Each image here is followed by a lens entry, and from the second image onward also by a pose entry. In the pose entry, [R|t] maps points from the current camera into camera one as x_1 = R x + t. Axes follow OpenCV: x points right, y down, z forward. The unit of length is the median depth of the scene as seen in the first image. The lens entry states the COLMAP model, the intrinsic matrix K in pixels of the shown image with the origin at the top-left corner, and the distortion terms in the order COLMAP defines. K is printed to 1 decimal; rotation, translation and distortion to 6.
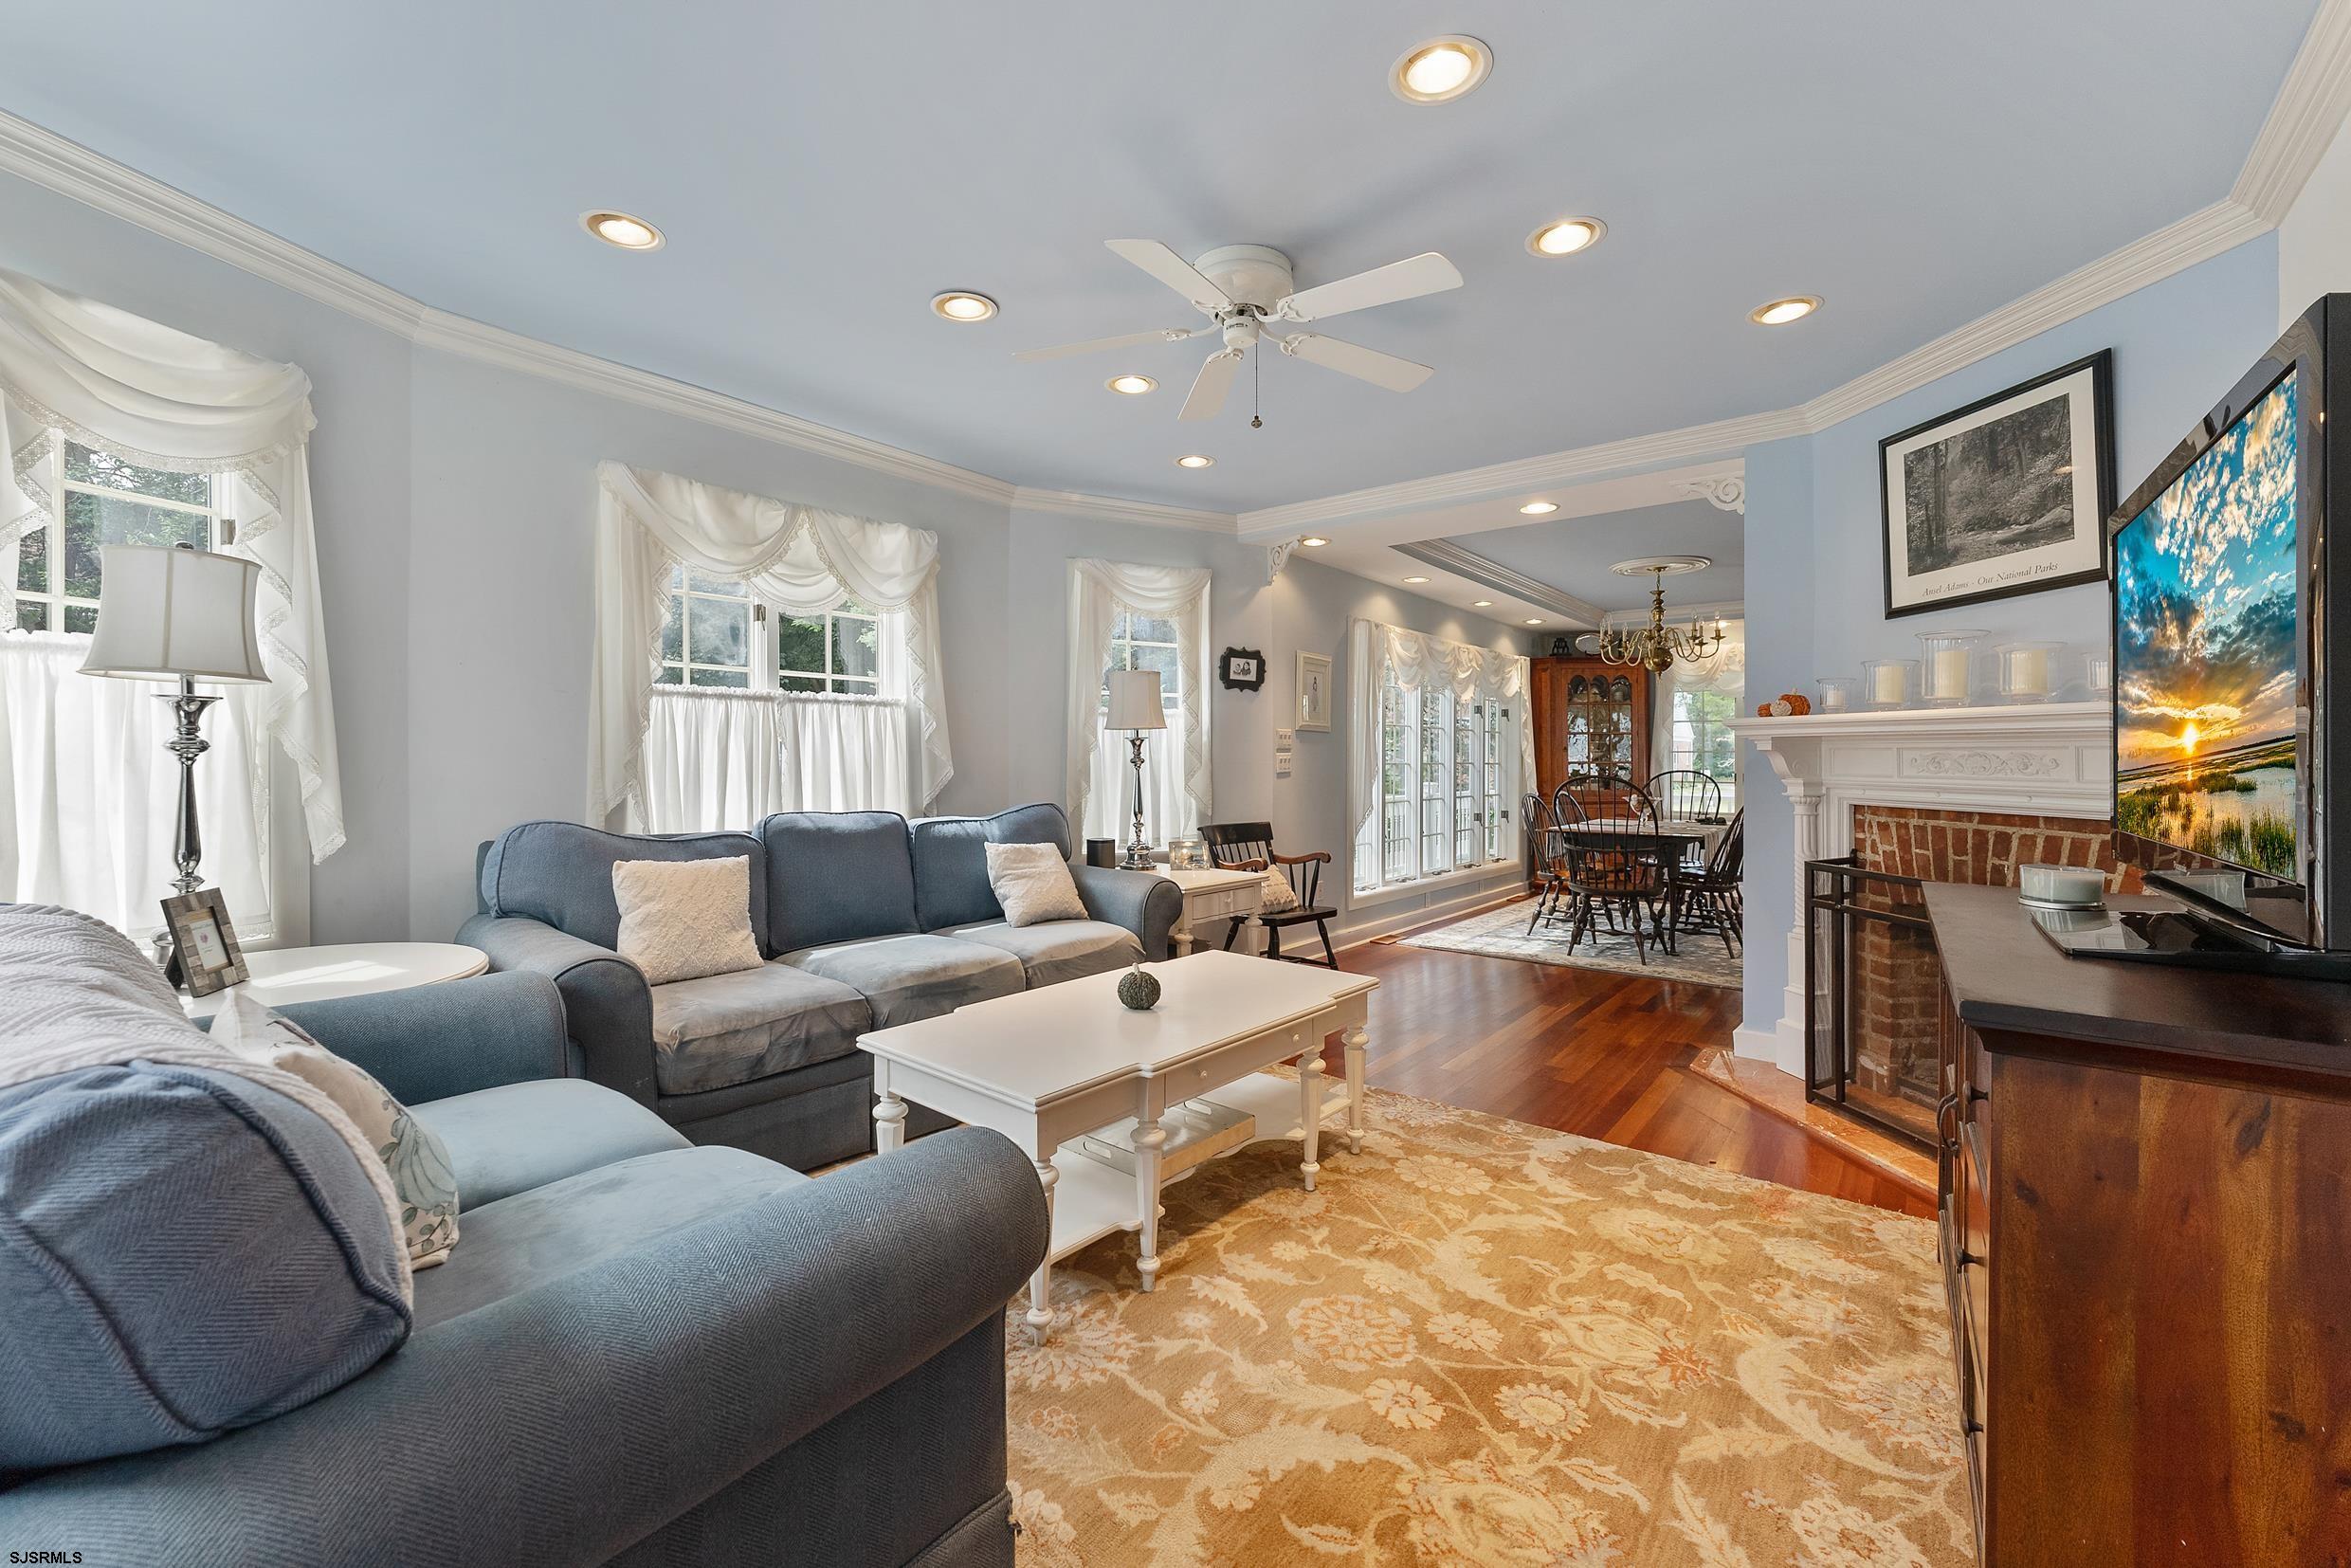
lens RADIAL K [[953.0, 0, 1175.1], [0, 953.0, 757.5], [0, 0, 1]] dist [0.003090, 0.000296]
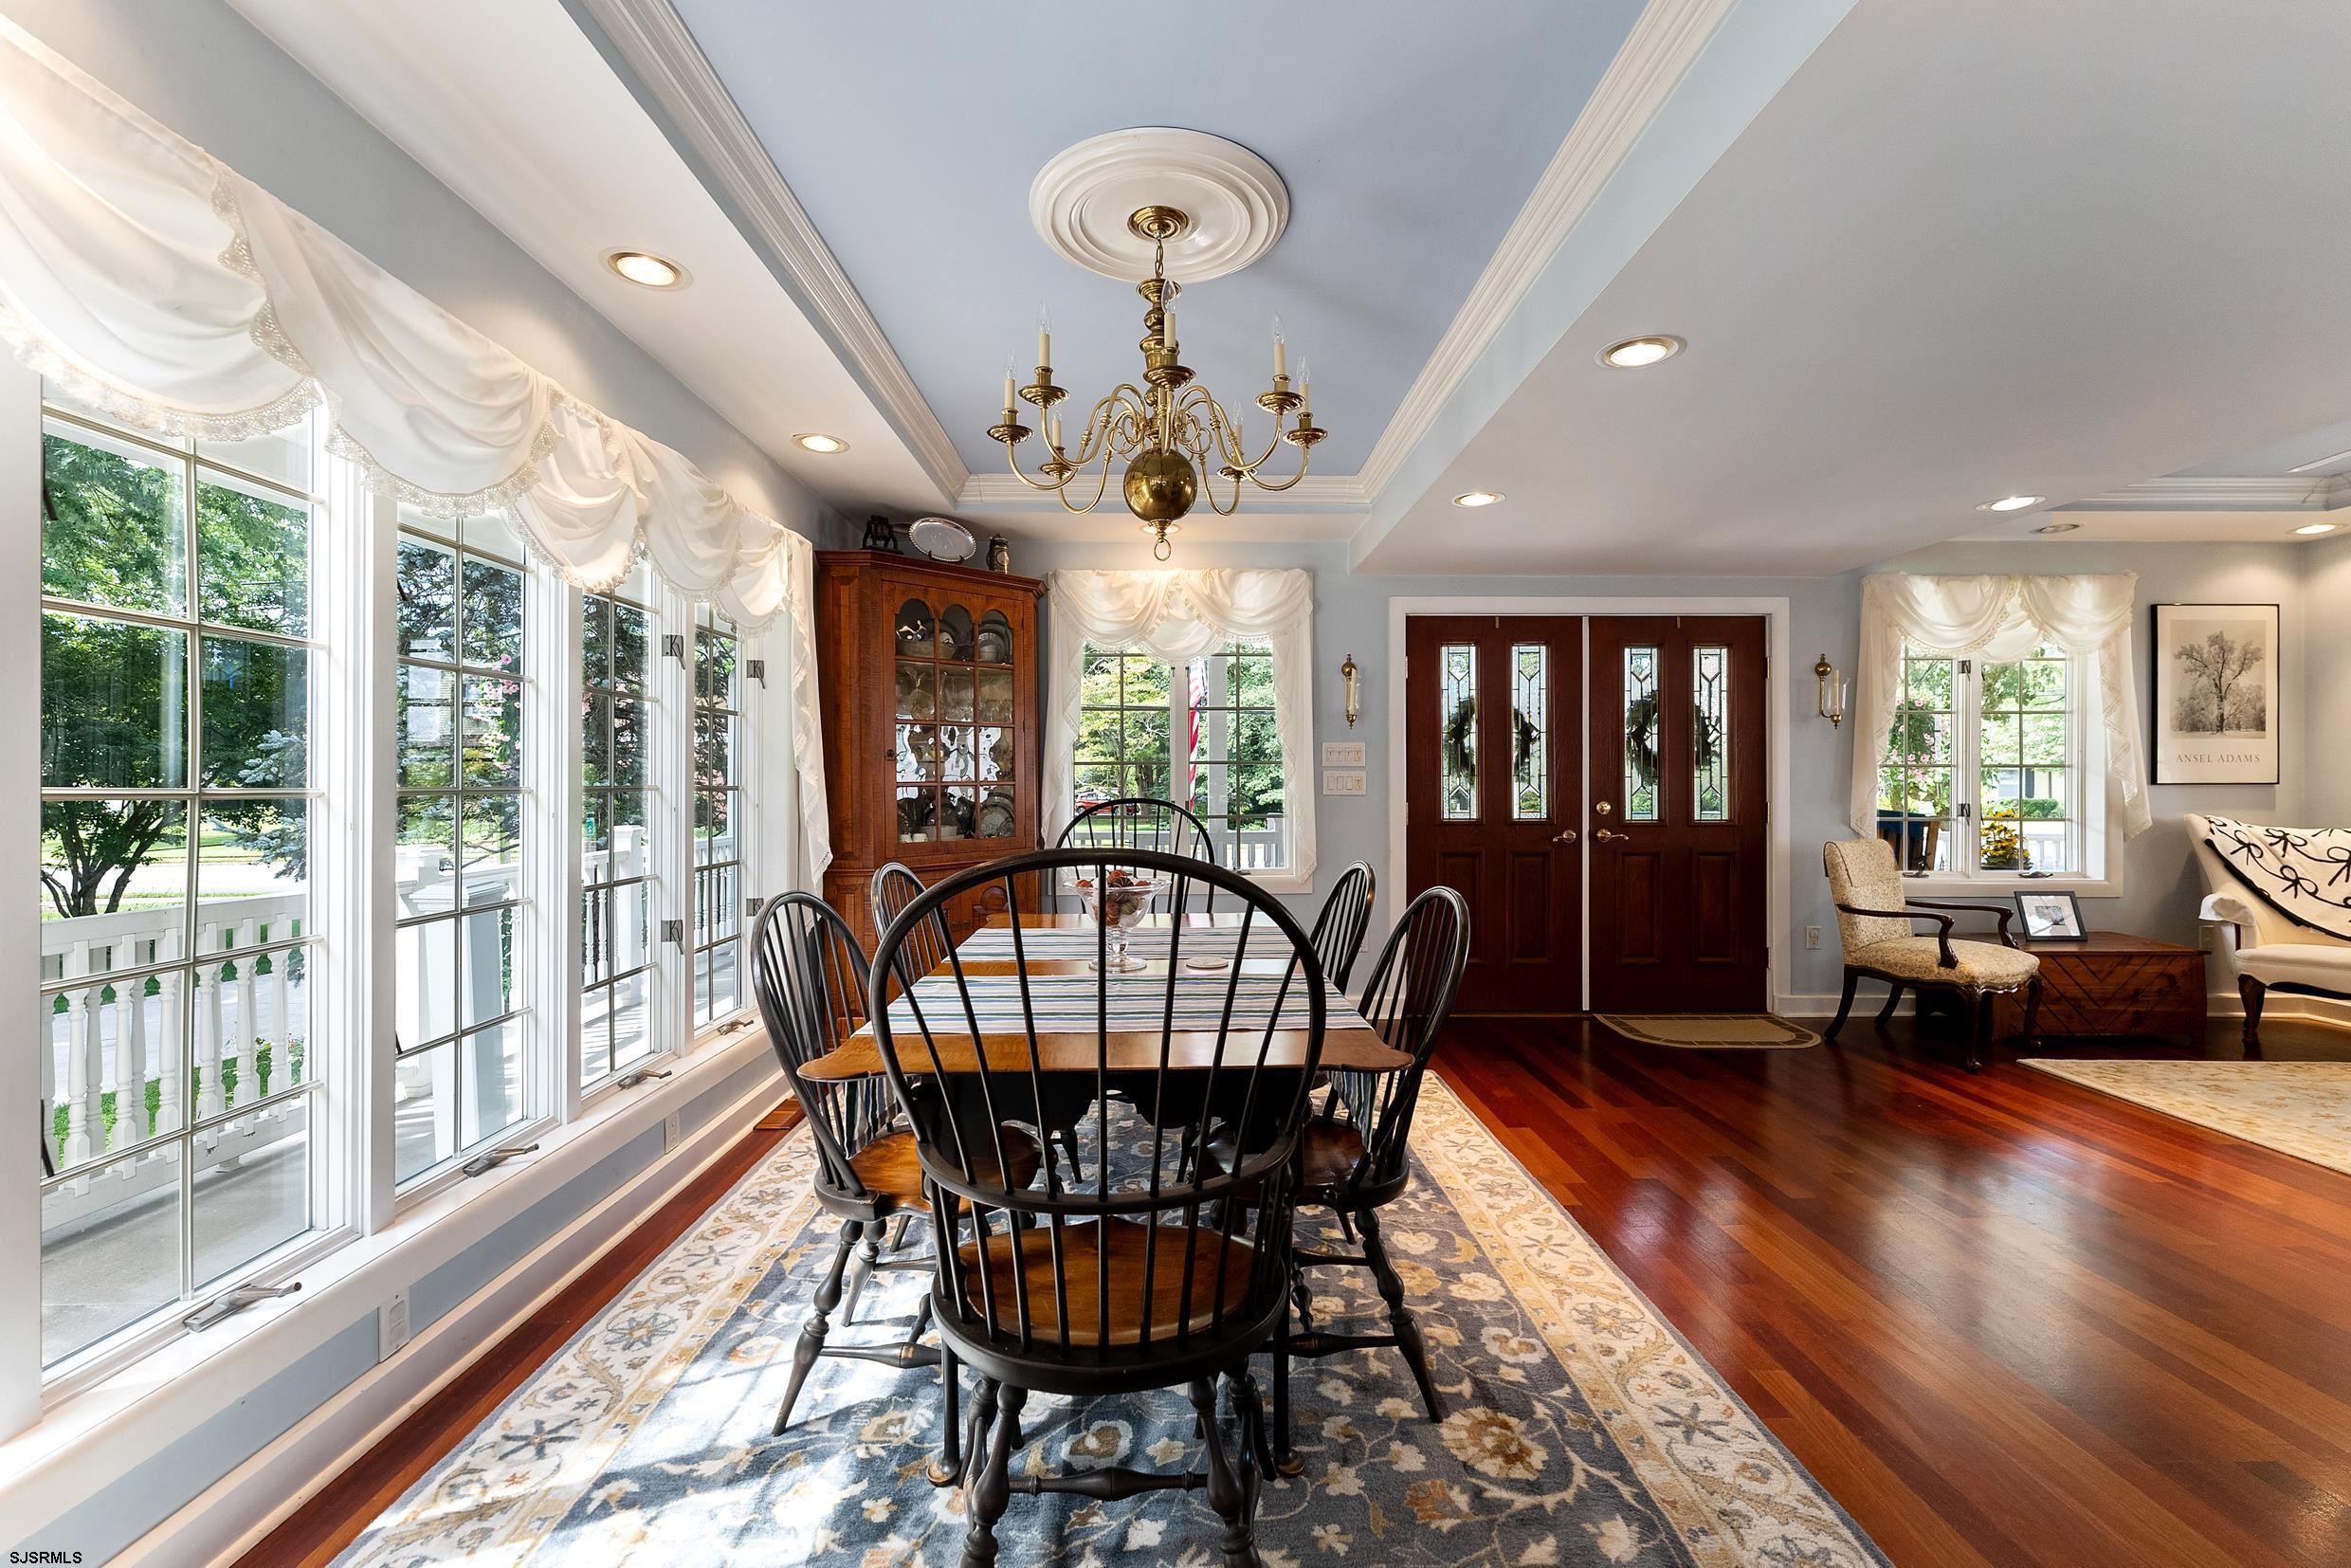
lens RADIAL K [[936.1, 0, 1171.0], [0, 936.1, 785.7], [0, 0, 1]] dist [0.002287, 0.000280]
pose [[0.767440, -0.002023, 0.641118, 0.221513], [-0.000205, 0.999994, 0.003400, 0.005042], [-0.641121, -0.002741, 0.767435, 0.561377]]
